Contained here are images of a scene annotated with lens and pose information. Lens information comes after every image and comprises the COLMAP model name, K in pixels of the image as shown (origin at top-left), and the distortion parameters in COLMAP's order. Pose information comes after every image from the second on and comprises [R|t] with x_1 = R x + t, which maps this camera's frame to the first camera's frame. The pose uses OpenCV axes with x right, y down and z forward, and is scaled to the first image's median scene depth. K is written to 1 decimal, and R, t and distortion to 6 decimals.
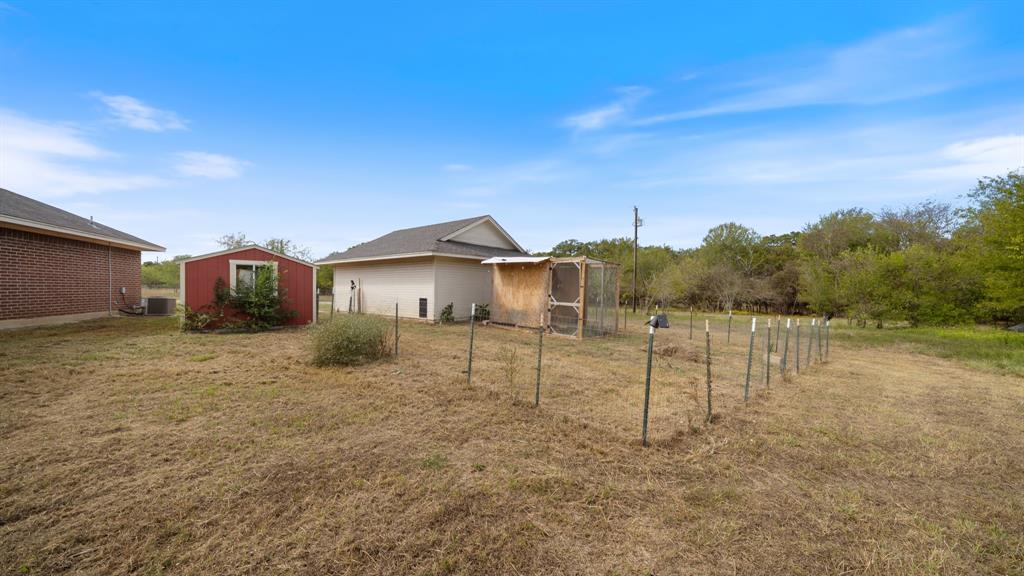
lens RADIAL K [[349.5, 0, 513.0], [0, 349.5, 295.3], [0, 0, 1]] dist [-0.019802, 0.000027]
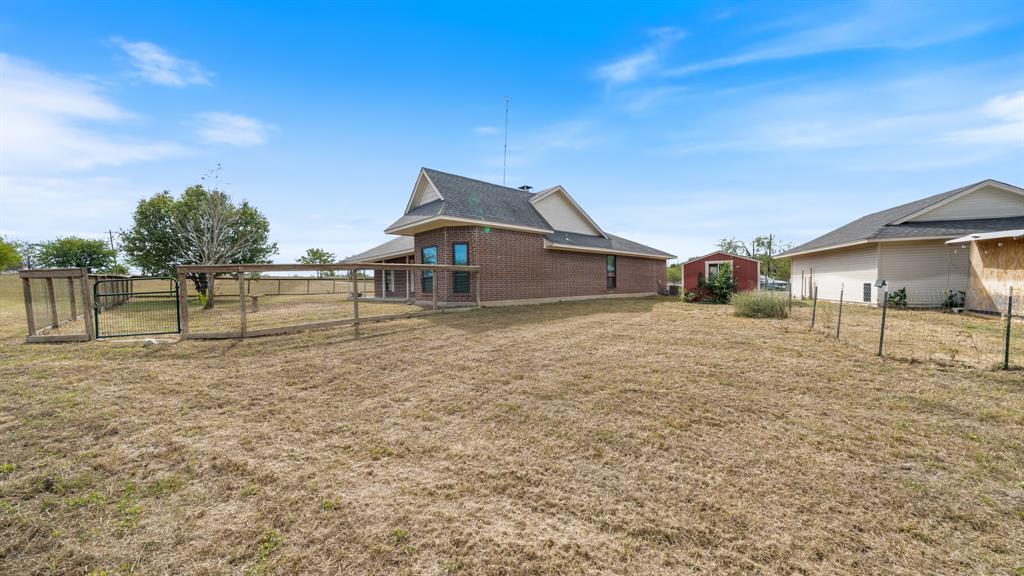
lens RADIAL K [[349.5, 0, 513.0], [0, 349.5, 295.3], [0, 0, 1]] dist [-0.019802, 0.000027]
pose [[0.313563, 0.014199, -0.949461, 0.392199], [0.002048, 0.999876, 0.015629, 0.027082], [0.949565, -0.006845, 0.313495, -0.339738]]
